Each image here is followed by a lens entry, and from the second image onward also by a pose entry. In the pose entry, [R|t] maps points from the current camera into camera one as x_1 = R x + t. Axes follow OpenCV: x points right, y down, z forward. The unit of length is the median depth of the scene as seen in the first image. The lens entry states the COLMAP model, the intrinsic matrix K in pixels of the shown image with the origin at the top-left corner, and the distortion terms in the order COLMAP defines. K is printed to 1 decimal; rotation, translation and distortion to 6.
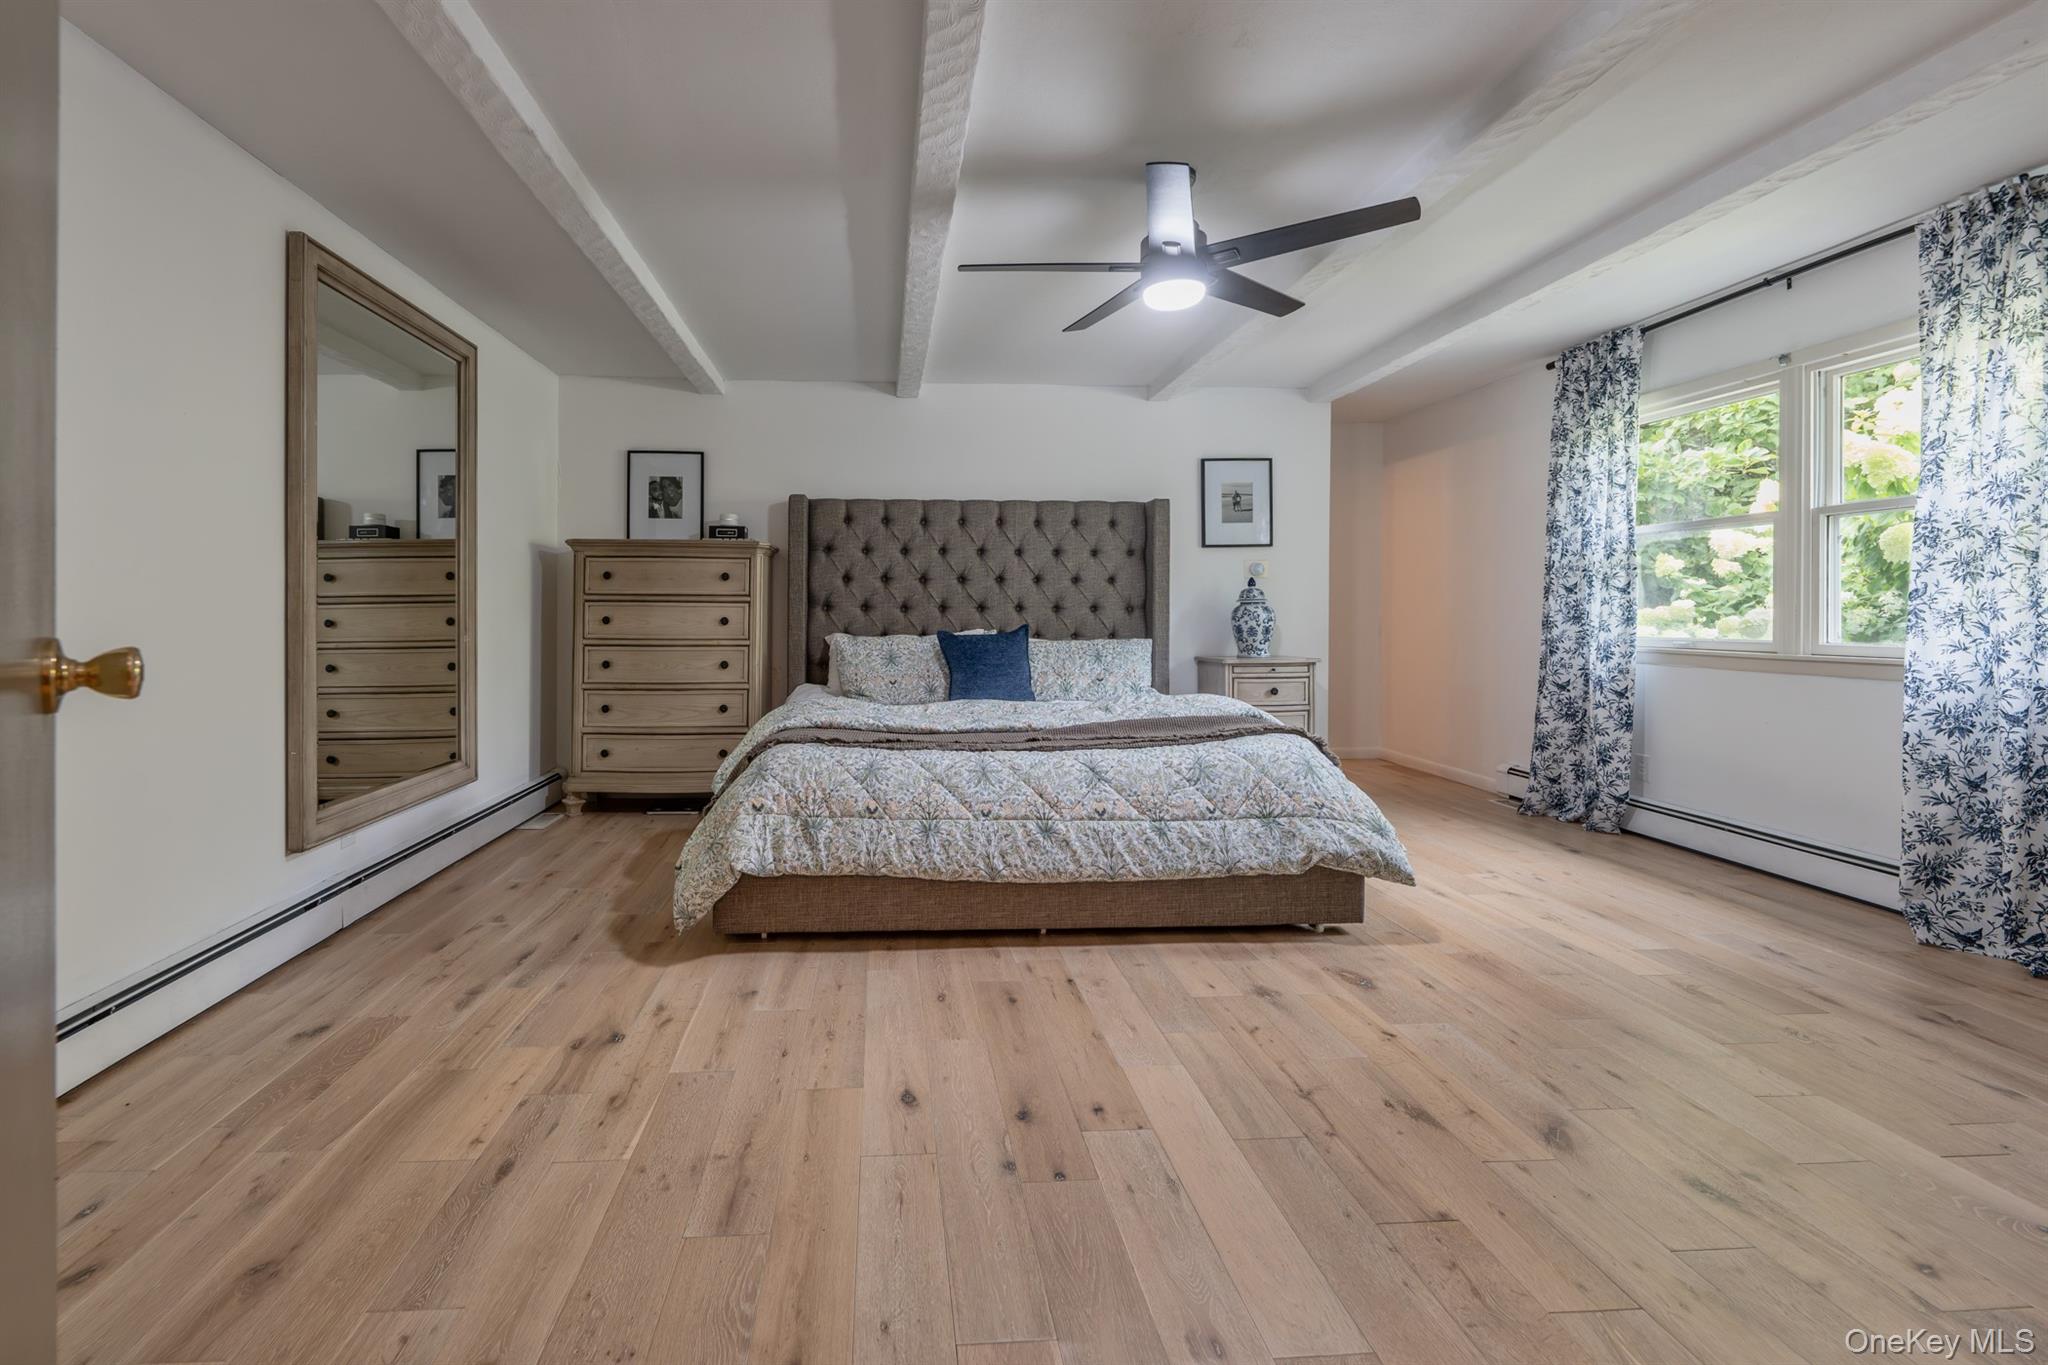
lens RADIAL K [[830.5, 0, 1024.3], [0, 830.5, 613.6], [0, 0, 1]] dist [0.001672, -0.000309]
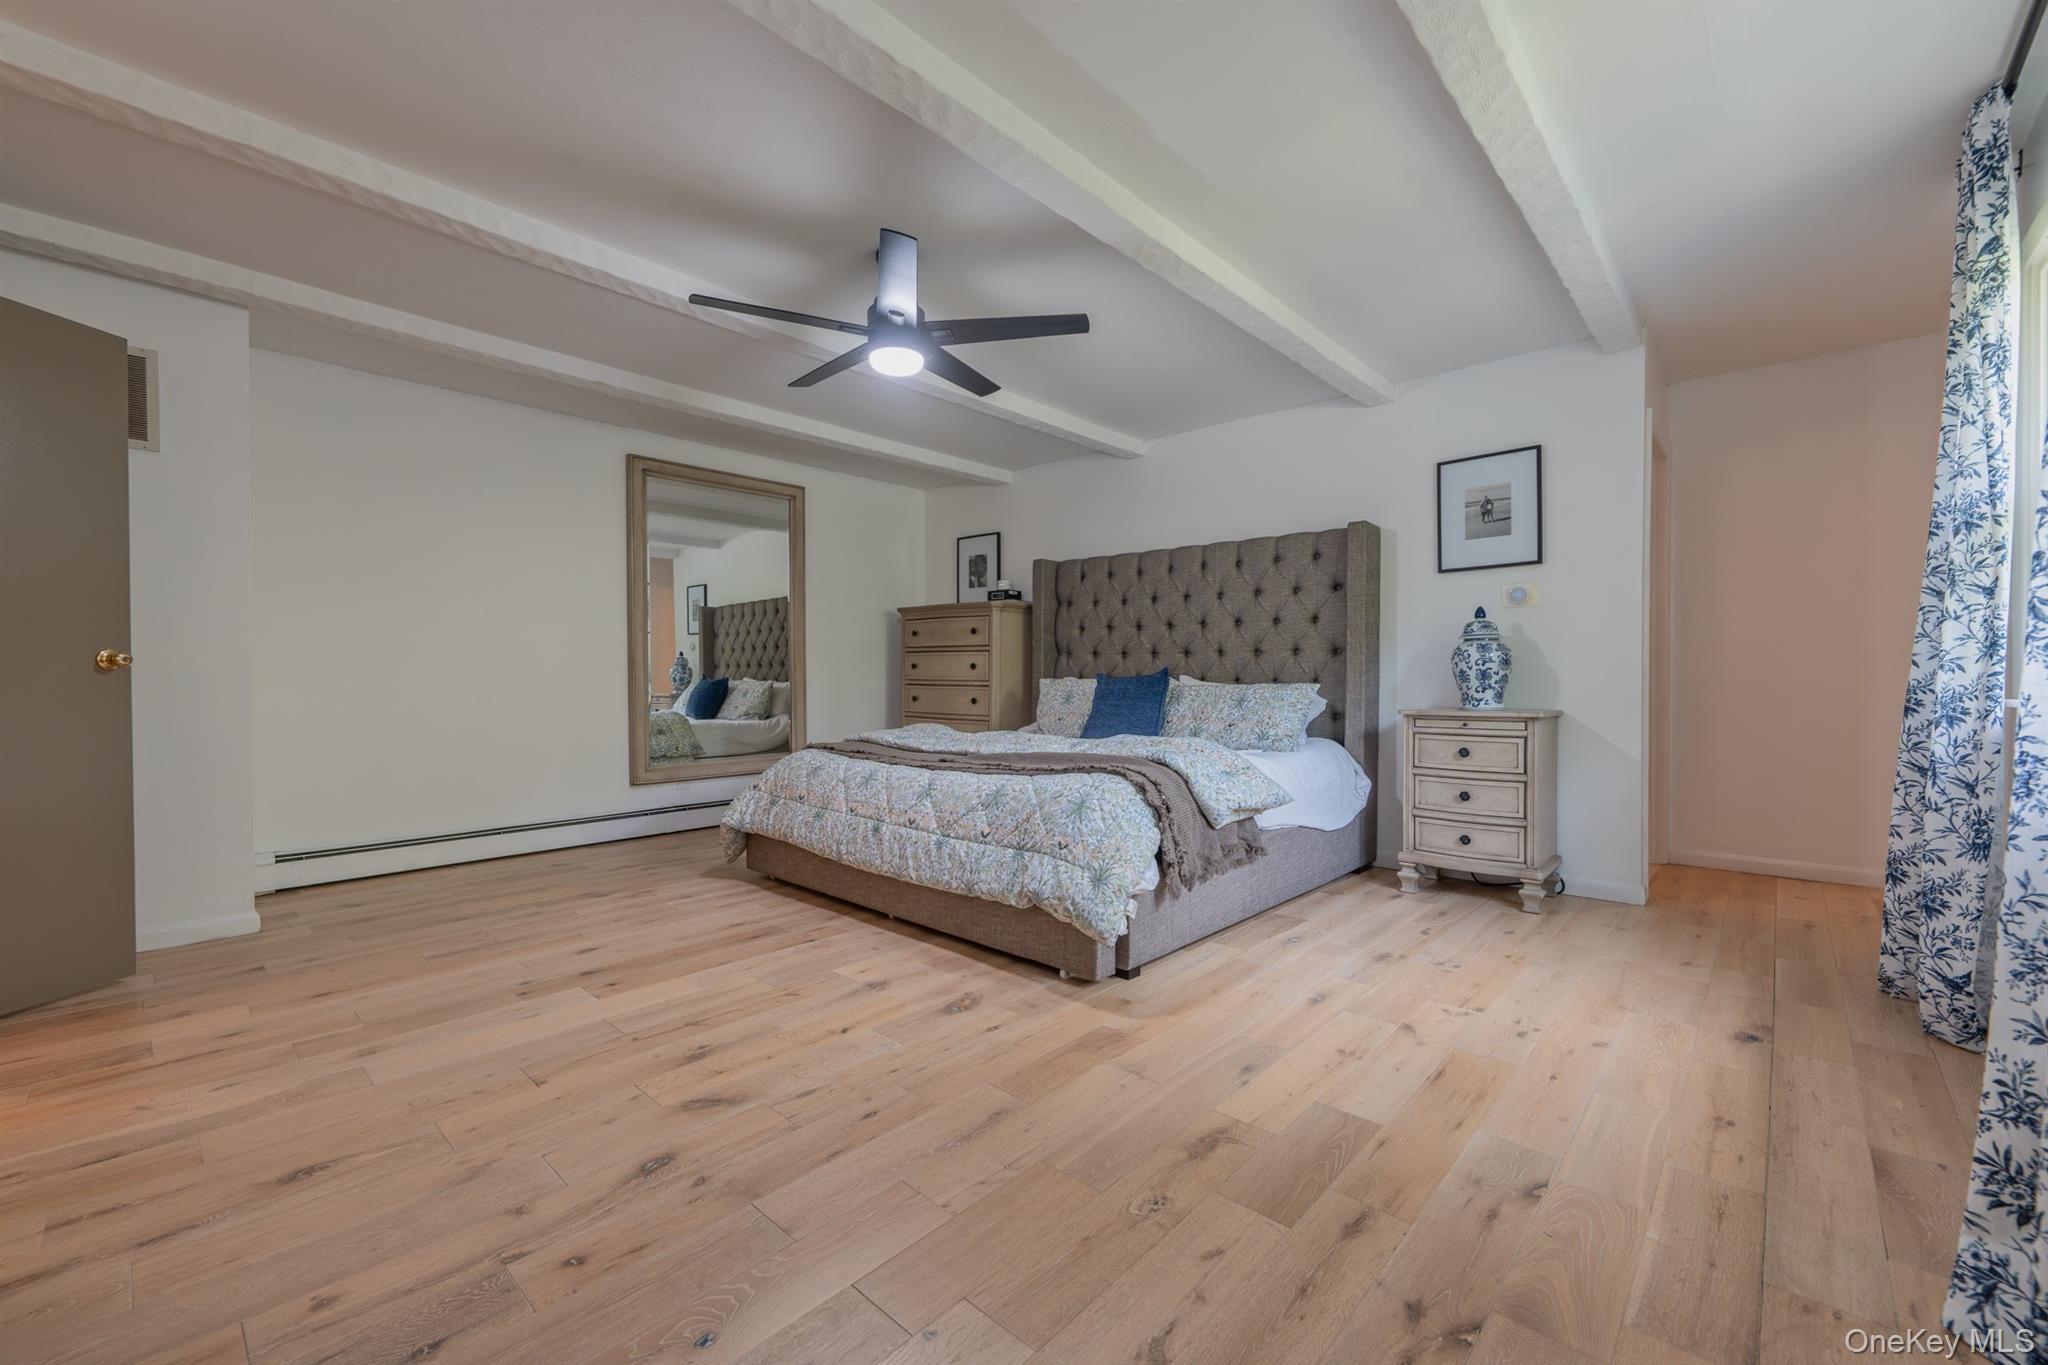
lens RADIAL K [[816.9, 0, 1034.0], [0, 816.9, 679.9], [0, 0, 1]] dist [0.001468, -0.000062]
pose [[0.708180, 0.004867, -0.706015, 1.007526], [0.001833, 0.999960, 0.008732, 0.033466], [0.706030, -0.007478, 0.708143, 0.319046]]
